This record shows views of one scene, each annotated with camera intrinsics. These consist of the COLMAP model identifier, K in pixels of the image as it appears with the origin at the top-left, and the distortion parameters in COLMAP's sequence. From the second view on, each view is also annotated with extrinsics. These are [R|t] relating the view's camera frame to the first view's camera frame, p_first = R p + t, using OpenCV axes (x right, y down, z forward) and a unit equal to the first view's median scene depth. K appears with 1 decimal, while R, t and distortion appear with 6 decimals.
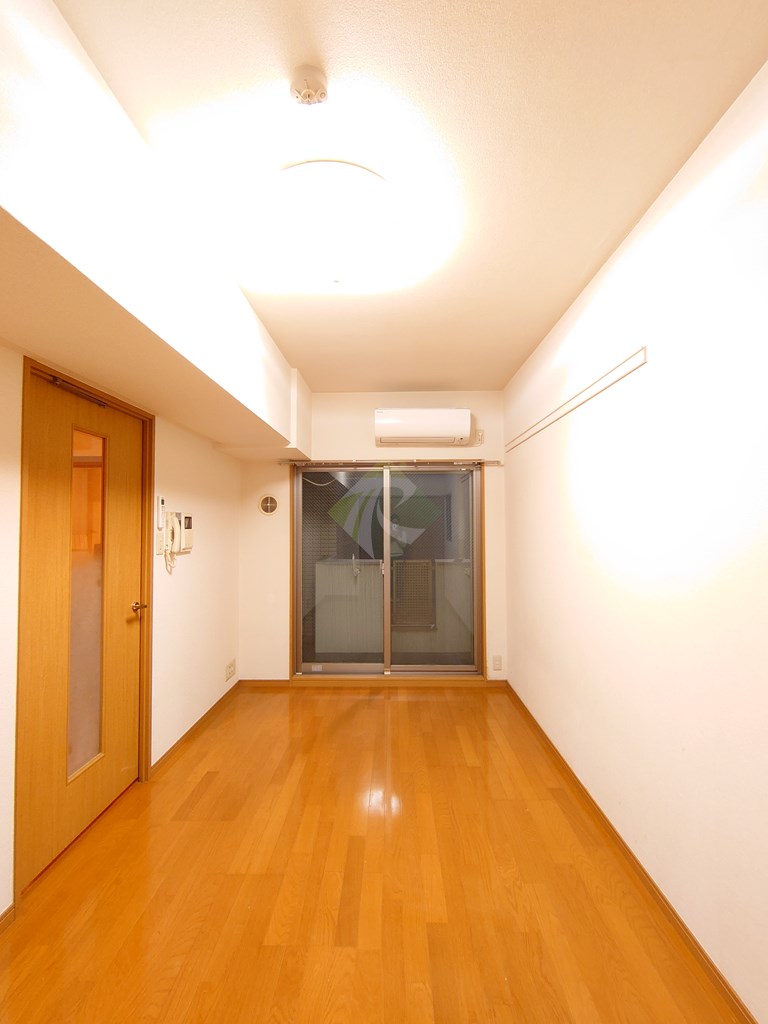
lens RADIAL K [[444.8, 0, 384.1], [0, 444.8, 515.3], [0, 0, 1]] dist [0.002773, -0.000225]
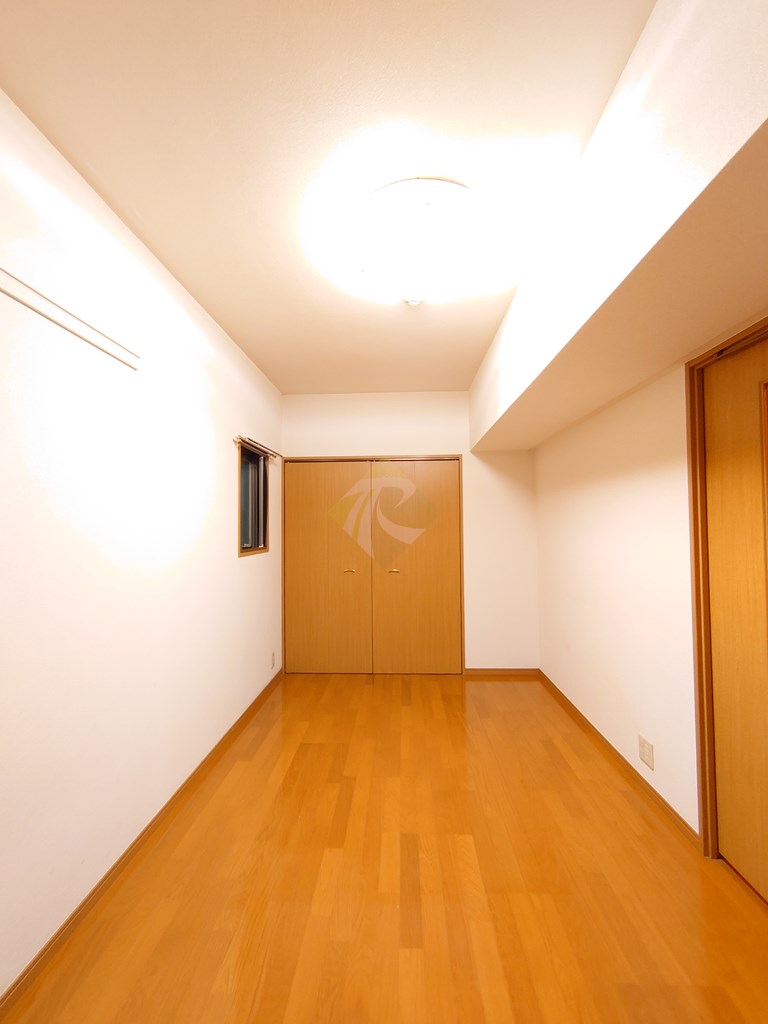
lens RADIAL K [[444.8, 0, 384.2], [0, 444.8, 514.0], [0, 0, 1]] dist [0.002773, -0.000225]
pose [[-0.999710, 0.011535, 0.021154, -0.044651], [0.010333, 0.998372, -0.056100, 0.079503], [-0.021767, -0.055865, -0.998201, 1.999486]]
